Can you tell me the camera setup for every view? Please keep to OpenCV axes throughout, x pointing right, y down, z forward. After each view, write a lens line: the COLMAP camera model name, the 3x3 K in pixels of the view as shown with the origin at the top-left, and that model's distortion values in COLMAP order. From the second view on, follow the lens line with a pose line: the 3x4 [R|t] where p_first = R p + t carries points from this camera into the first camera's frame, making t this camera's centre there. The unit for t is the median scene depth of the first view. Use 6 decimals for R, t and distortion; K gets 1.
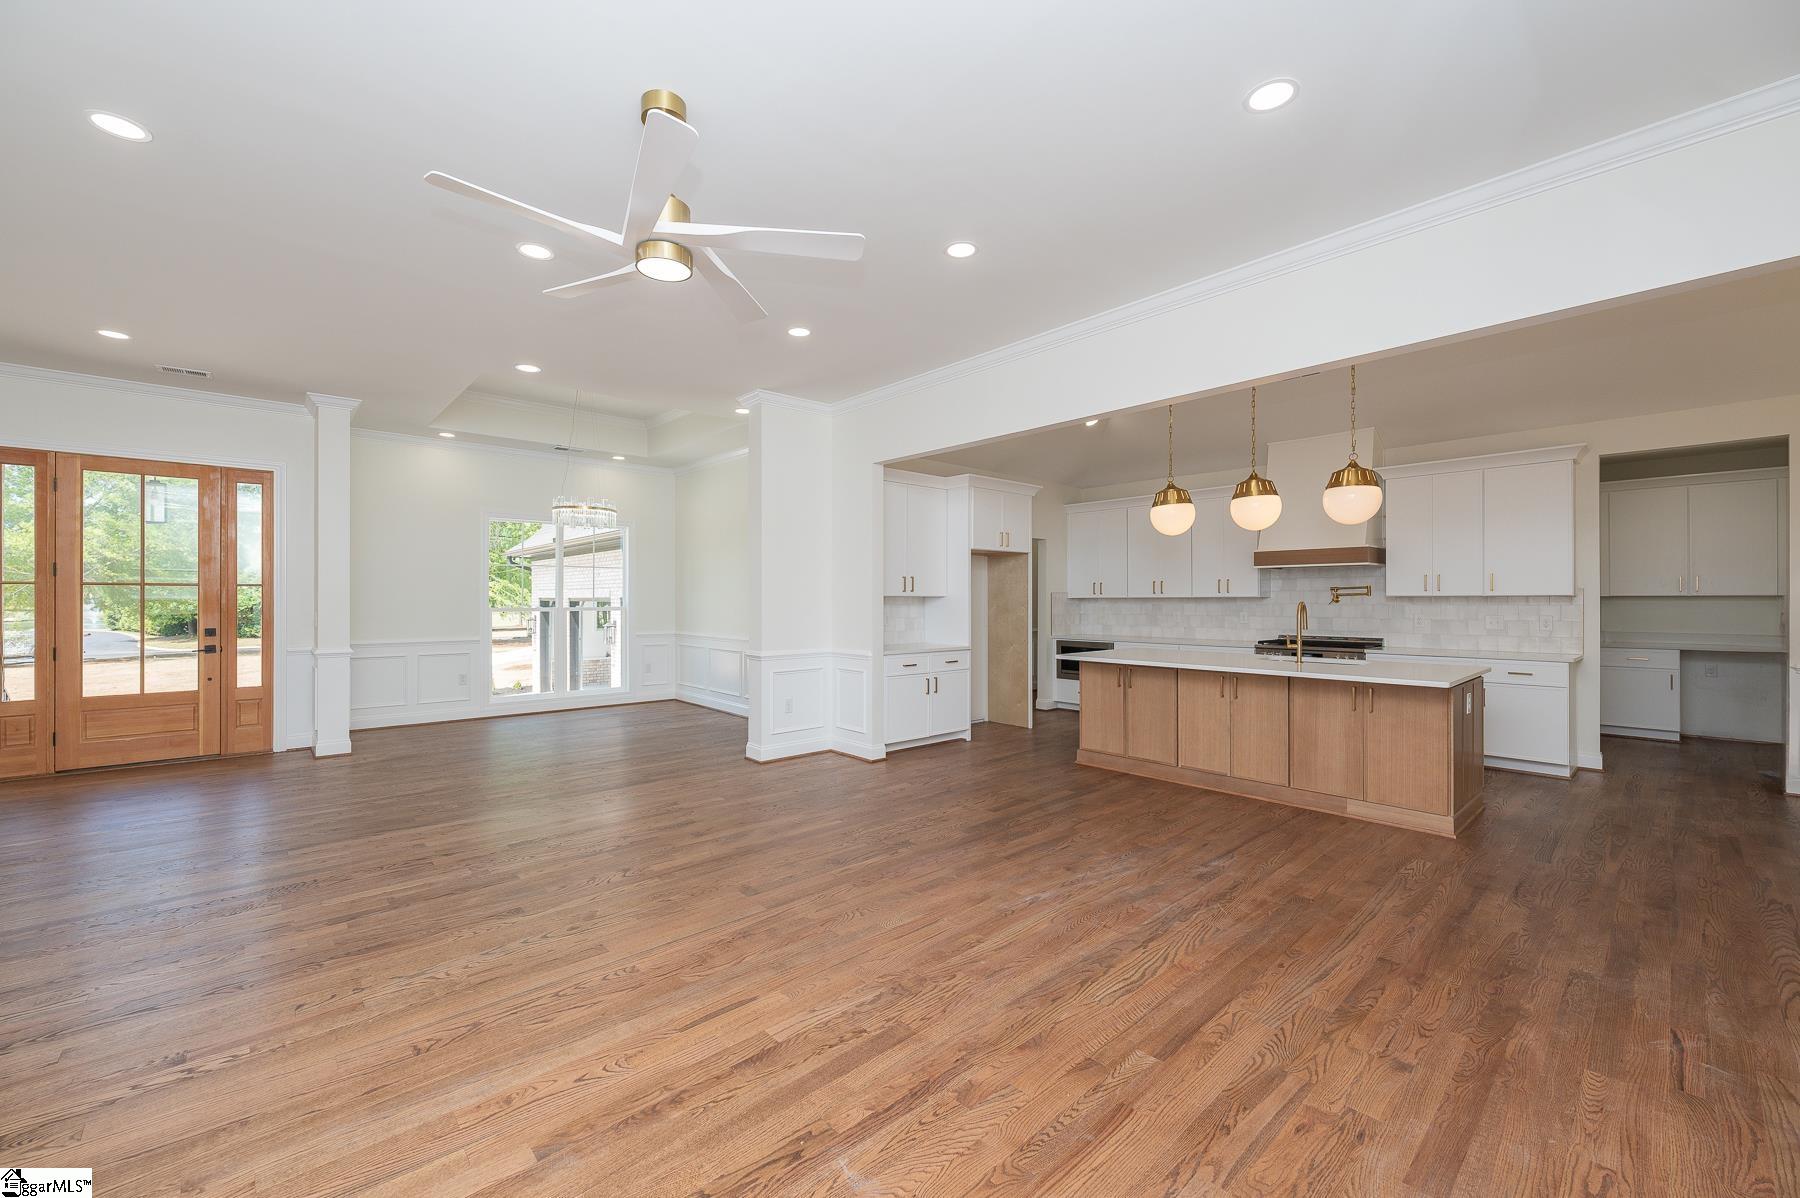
lens RADIAL K [[716.8, 0, 887.2], [0, 716.8, 598.0], [0, 0, 1]] dist [0.001135, -0.000027]
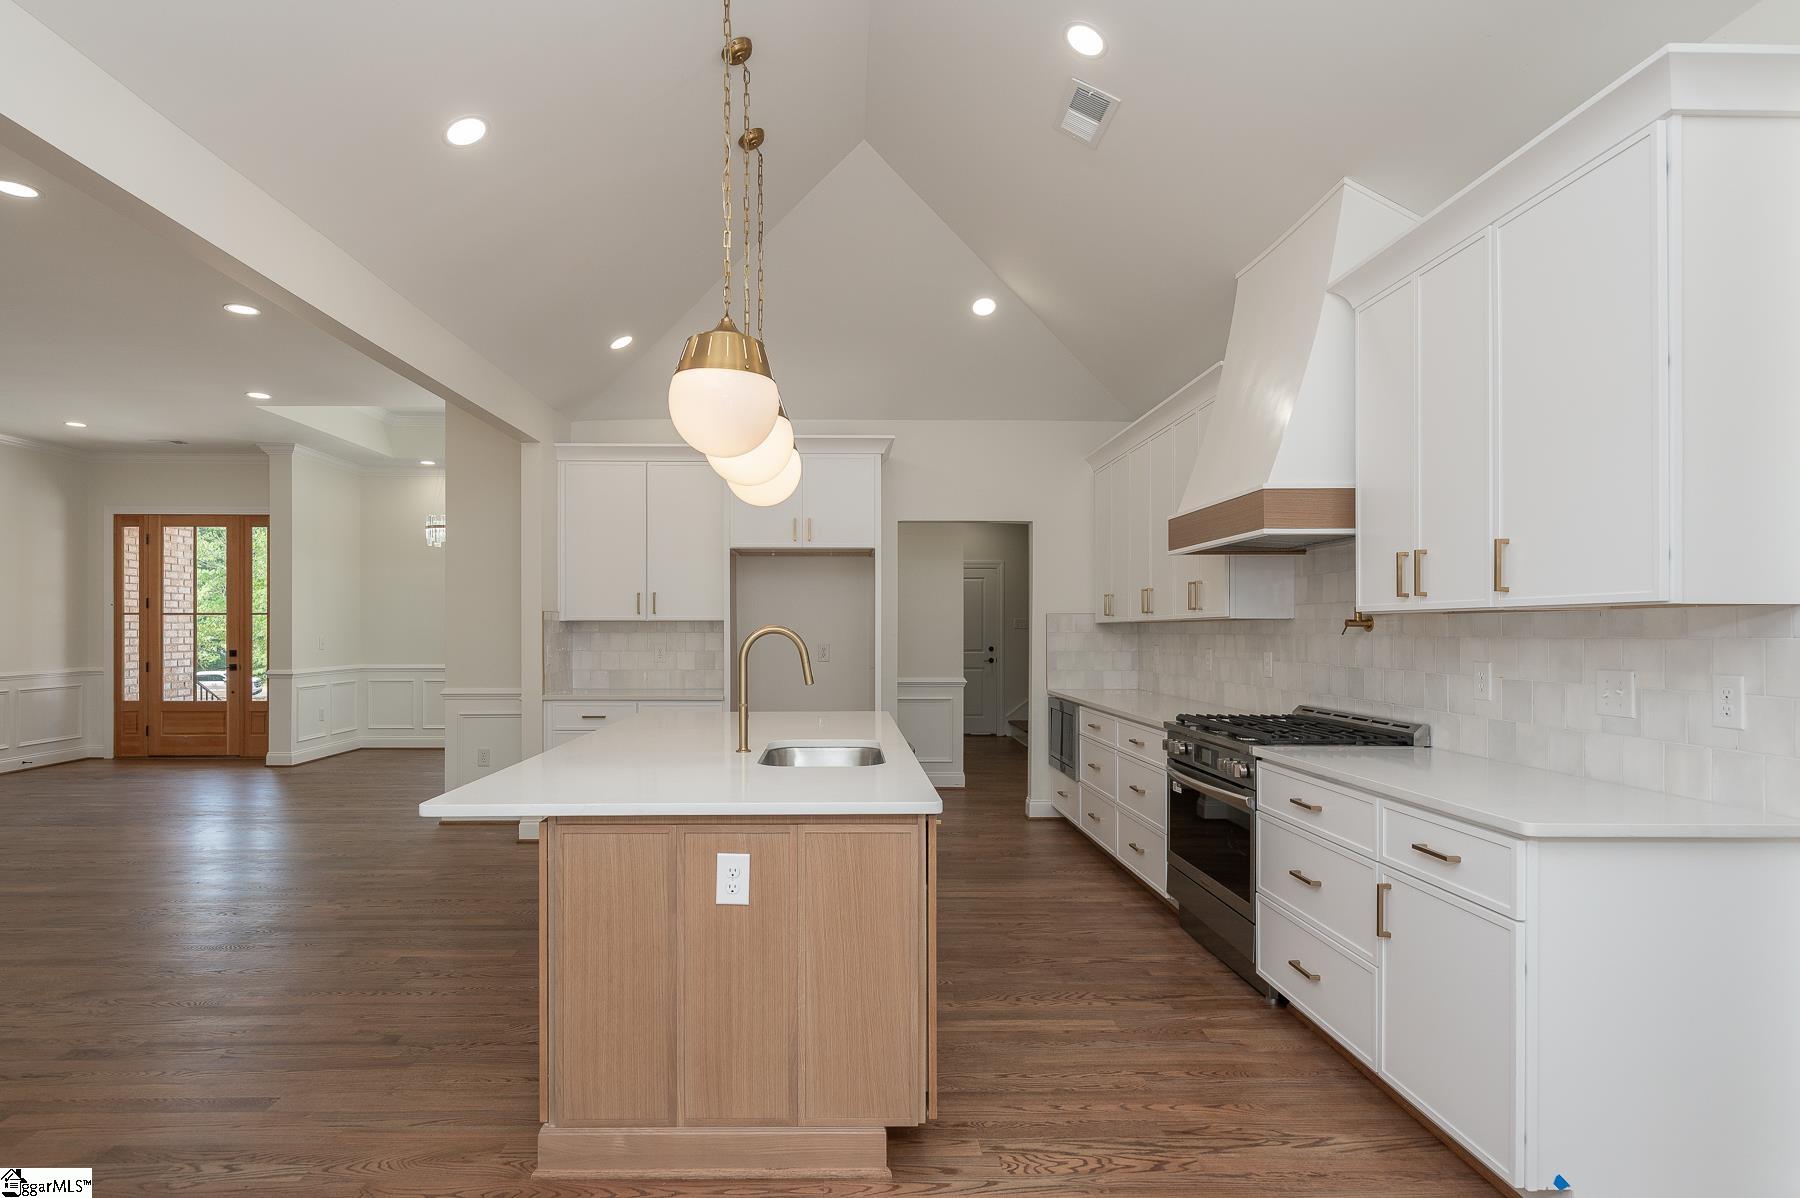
lens RADIAL K [[956.6, 0, 865.2], [0, 956.6, 629.0], [0, 0, 1]] dist [-0.001404, -0.000276]
pose [[0.756222, 0.000326, -0.654315, 0.896840], [-0.000712, 1.000000, -0.000325, 0.006853], [0.654315, 0.000711, 0.756222, 0.477224]]
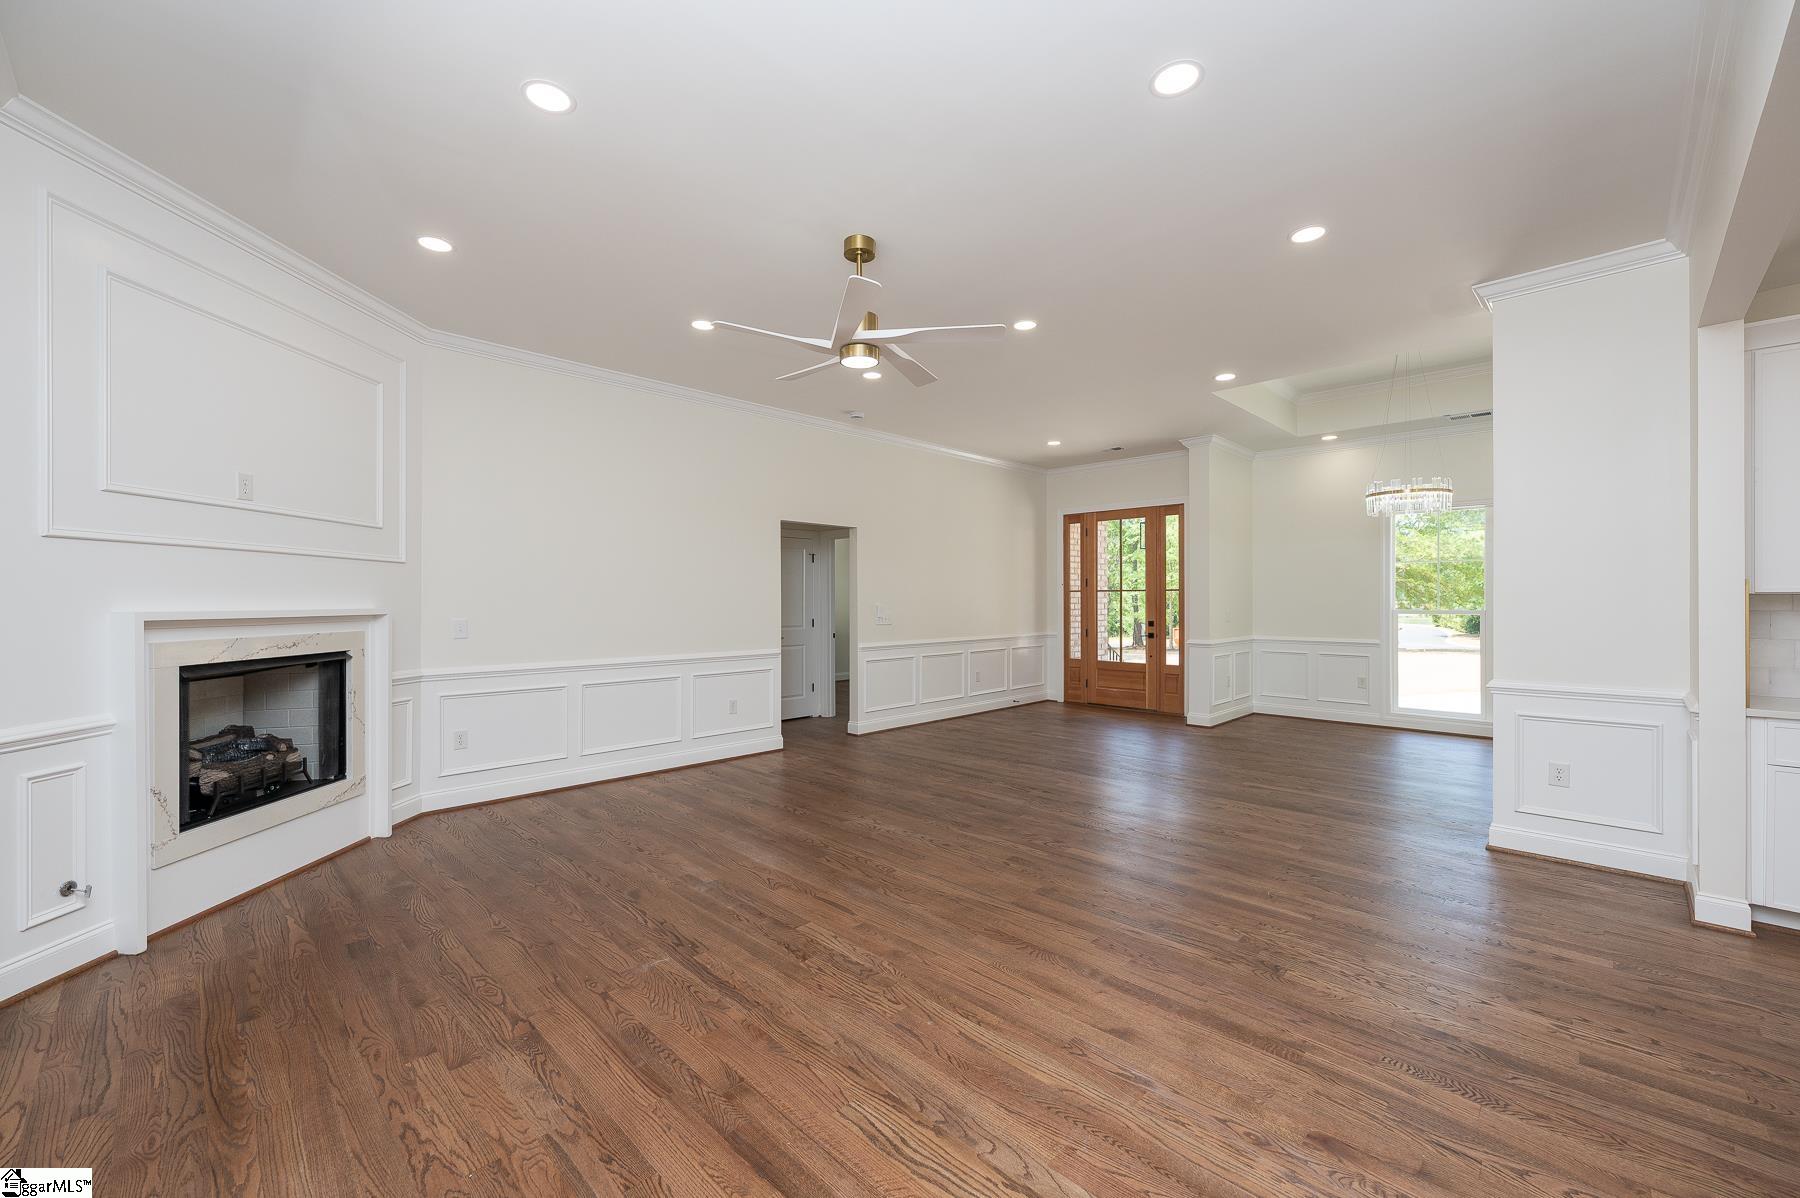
lens RADIAL K [[716.8, 0, 897.1], [0, 716.8, 601.6], [0, 0, 1]] dist [0.001135, -0.000027]
pose [[0.058624, 0.001270, -0.998279, 0.443730], [0.002271, 0.999996, 0.001405, 0.001141], [0.998278, -0.002349, 0.058620, 0.409663]]
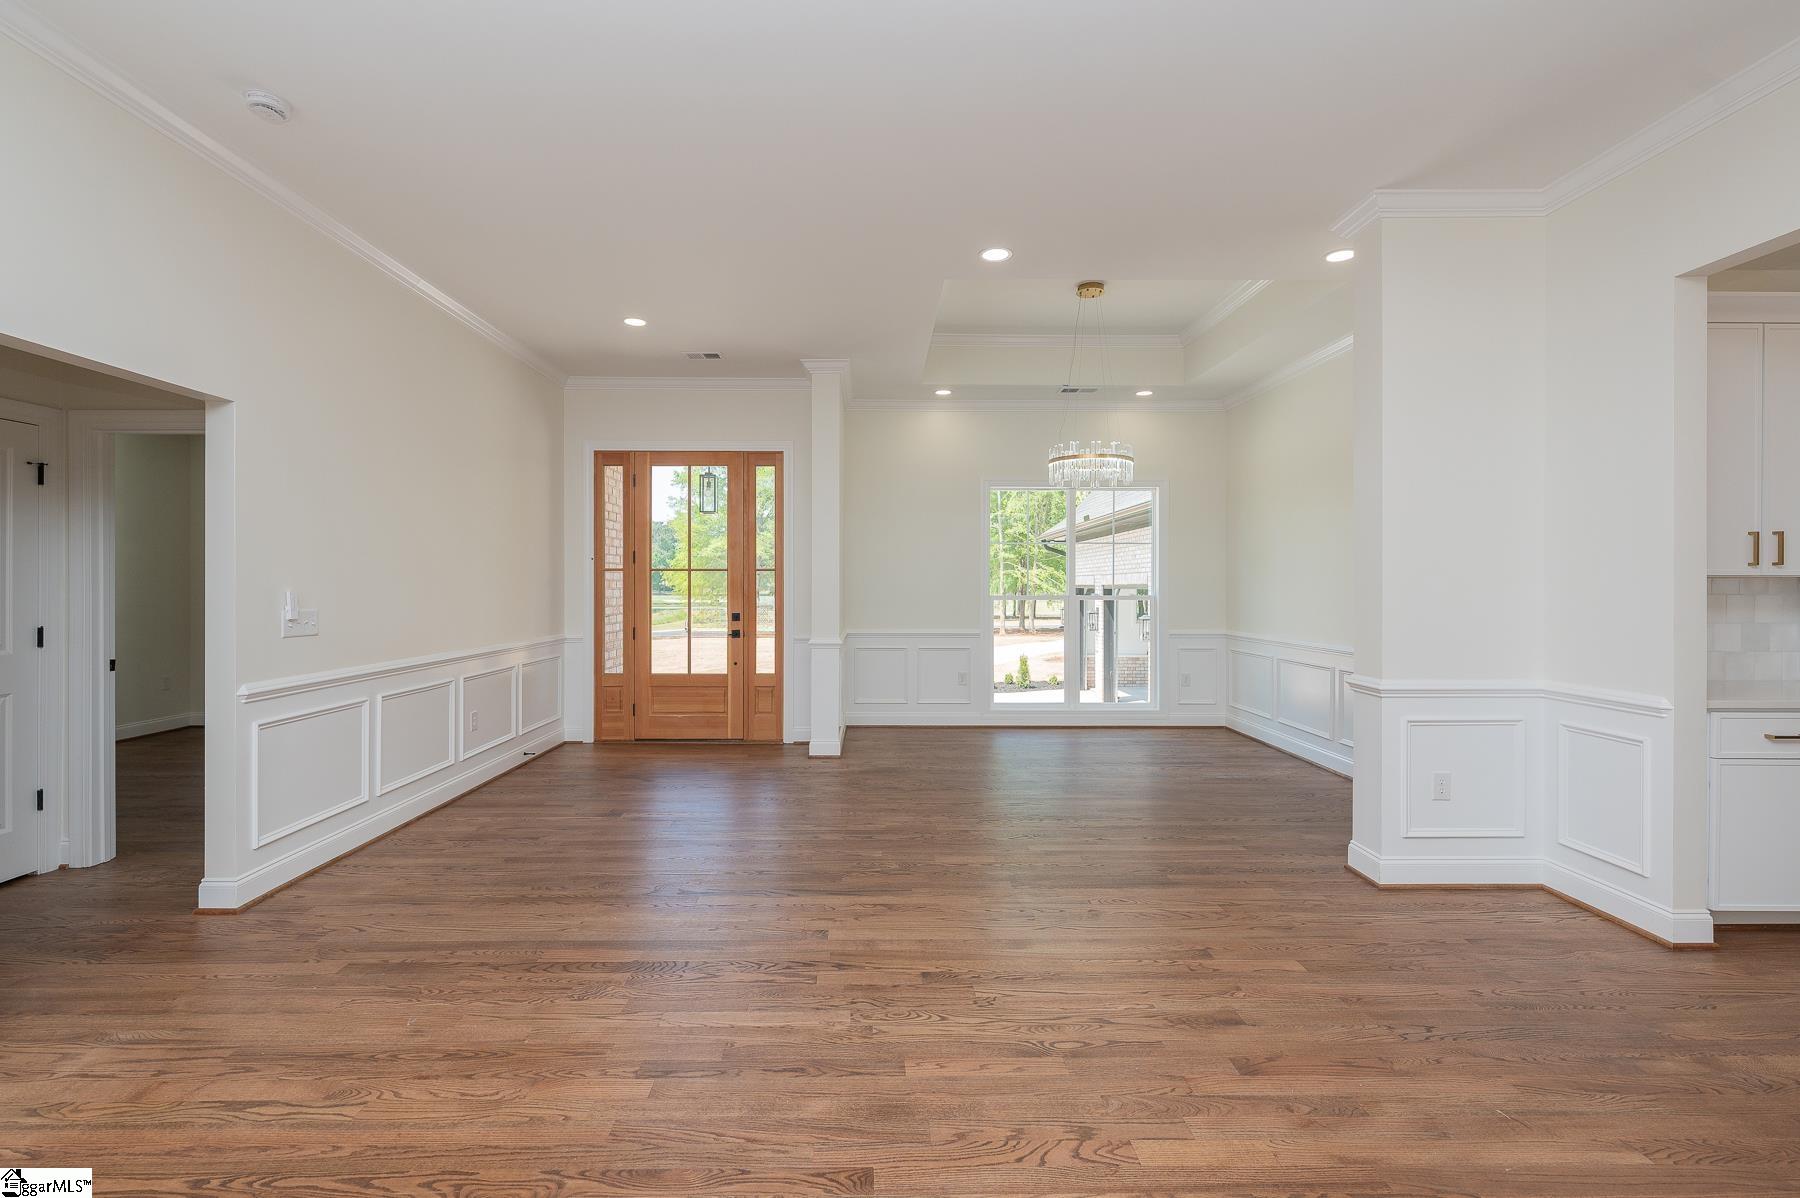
lens RADIAL K [[782.2, 0, 873.5], [0, 782.2, 586.5], [0, 0, 1]] dist [-0.000083, -0.000797]
pose [[0.748998, 0.000620, -0.662572, -0.071444], [-0.000257, 1.000000, 0.000645, 0.004248], [0.662572, -0.000313, 0.748998, 0.303419]]
